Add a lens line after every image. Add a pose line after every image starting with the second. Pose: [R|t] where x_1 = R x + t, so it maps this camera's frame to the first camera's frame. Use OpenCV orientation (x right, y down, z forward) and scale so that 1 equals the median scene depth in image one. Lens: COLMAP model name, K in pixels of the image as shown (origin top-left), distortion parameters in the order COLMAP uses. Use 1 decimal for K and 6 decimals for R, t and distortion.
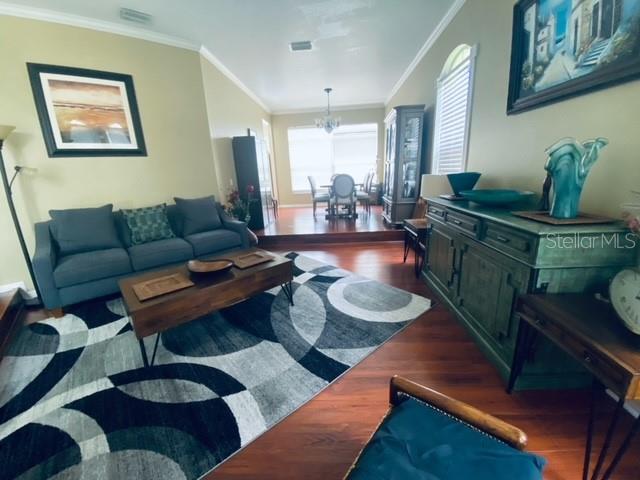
lens RADIAL K [[259.6, 0, 318.9], [0, 259.6, 243.2], [0, 0, 1]] dist [0.010087, -0.016107]
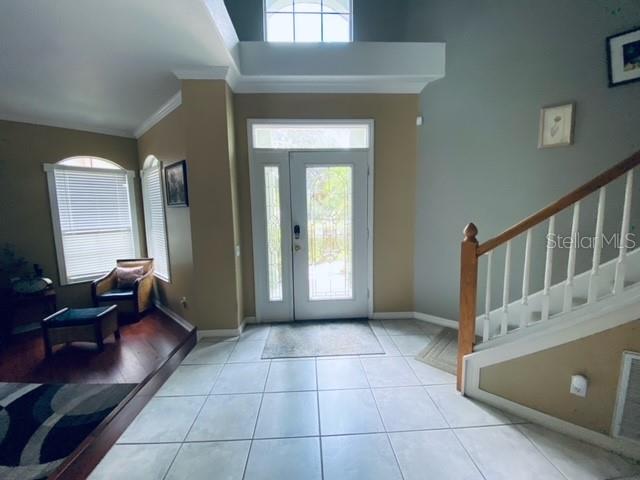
lens RADIAL K [[260.0, 0, 320.7], [0, 260.0, 242.0], [0, 0, 1]] dist [0.024355, -0.022538]
pose [[-0.781420, -0.007360, 0.623962, -1.930650], [0.207913, 0.939723, 0.271464, -0.226254], [-0.588349, 0.341857, -0.732788, 0.464431]]
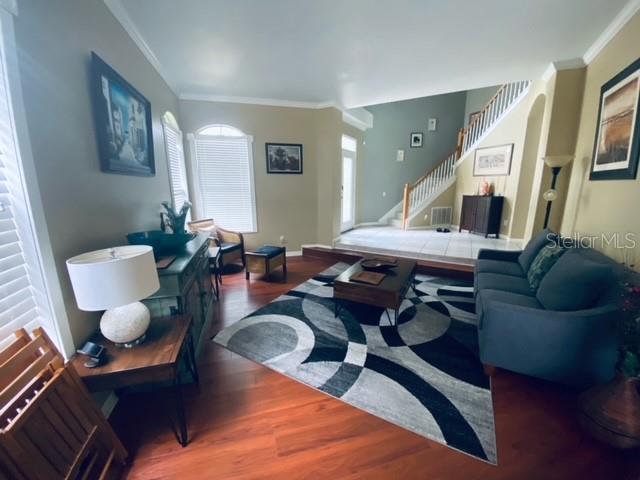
lens RADIAL K [[259.6, 0, 318.9], [0, 259.6, 243.2], [0, 0, 1]] dist [0.010087, -0.016107]
pose [[-0.945601, 0.121918, -0.301621, 0.349056], [-0.034062, 0.884926, 0.464484, -0.742021], [0.323541, 0.449490, -0.832634, 2.173608]]
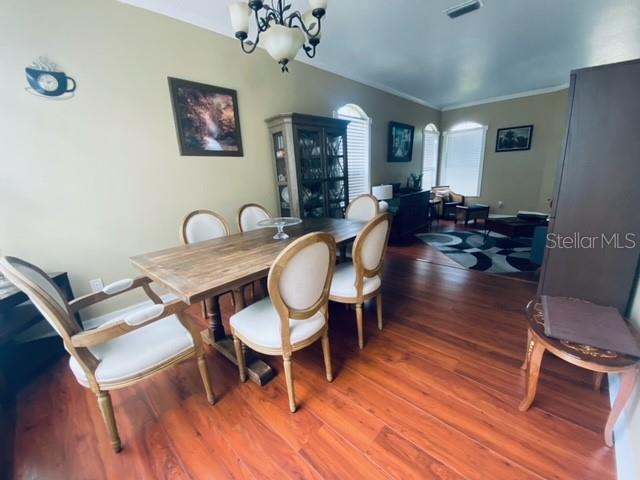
lens RADIAL K [[260.0, 0, 320.7], [0, 260.0, 242.0], [0, 0, 1]] dist [0.024355, -0.022538]
pose [[-0.766508, -0.075501, 0.637781, -0.498833], [0.250902, 0.878944, 0.405593, -1.058570], [-0.591197, 0.470911, -0.654774, 3.636839]]
